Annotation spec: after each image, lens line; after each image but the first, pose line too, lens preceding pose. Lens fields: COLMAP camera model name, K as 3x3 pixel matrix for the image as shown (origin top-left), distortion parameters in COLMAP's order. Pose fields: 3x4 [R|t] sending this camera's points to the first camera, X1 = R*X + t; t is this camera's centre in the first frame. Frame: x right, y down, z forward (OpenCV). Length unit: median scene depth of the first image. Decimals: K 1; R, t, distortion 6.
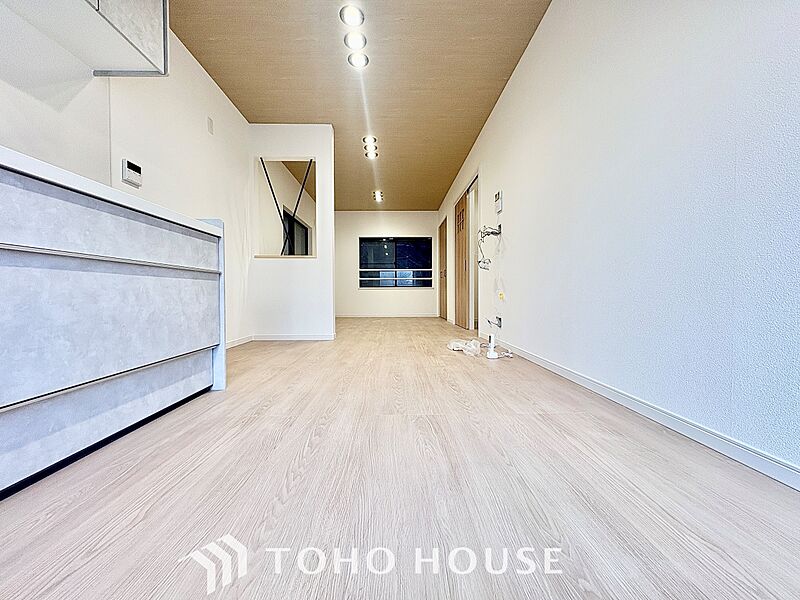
lens RADIAL K [[318.5, 0, 399.0], [0, 318.5, 300.5], [0, 0, 1]] dist [0.002118, -0.001083]
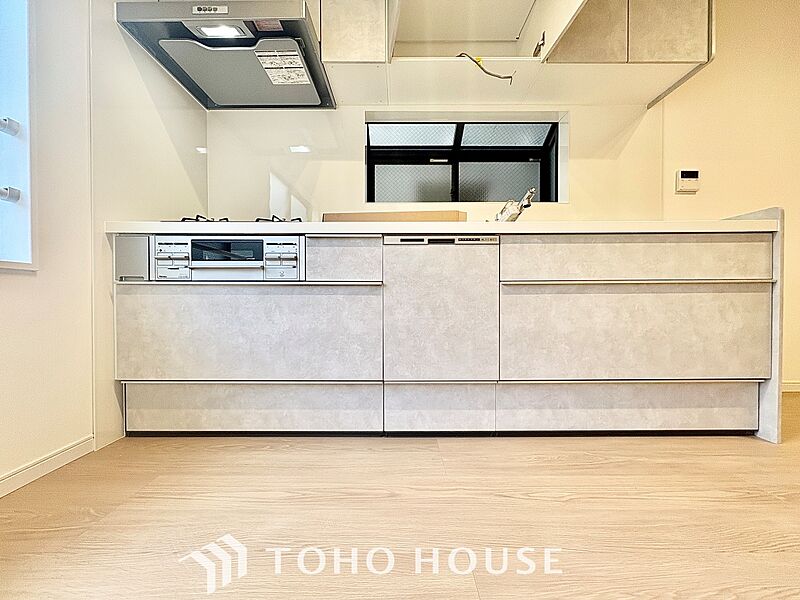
lens RADIAL K [[318.5, 0, 398.6], [0, 318.5, 300.4], [0, 0, 1]] dist [0.002118, -0.001083]
pose [[-0.017257, 0.017392, -0.999700, 0.246459], [-0.016164, 0.999713, 0.017671, -0.058382], [0.999720, 0.016465, -0.016971, 0.215807]]
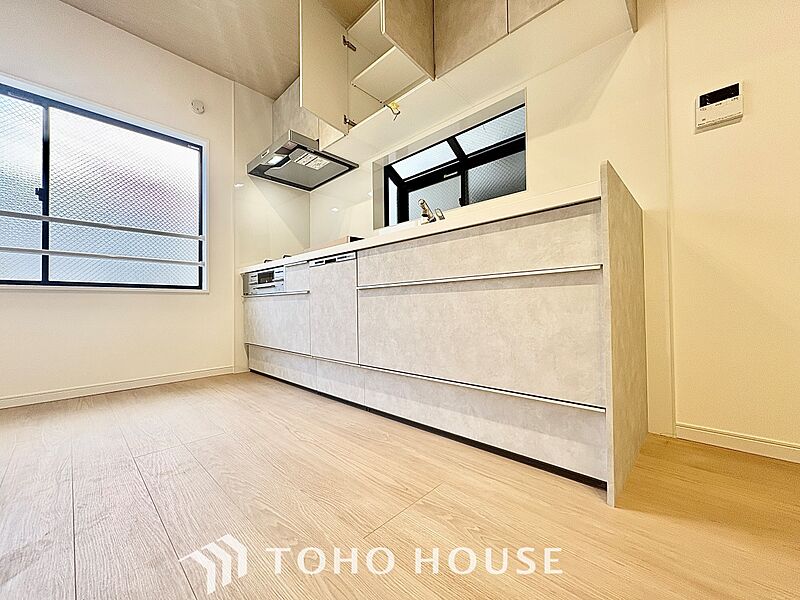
lens RADIAL K [[318.5, 0, 398.0], [0, 318.5, 300.7], [0, 0, 1]] dist [0.002118, -0.001083]
pose [[-0.706304, 0.001704, -0.707906, 0.037466], [0.003448, 0.999994, -0.001032, -0.048138], [0.707900, -0.003170, -0.706306, 1.539184]]
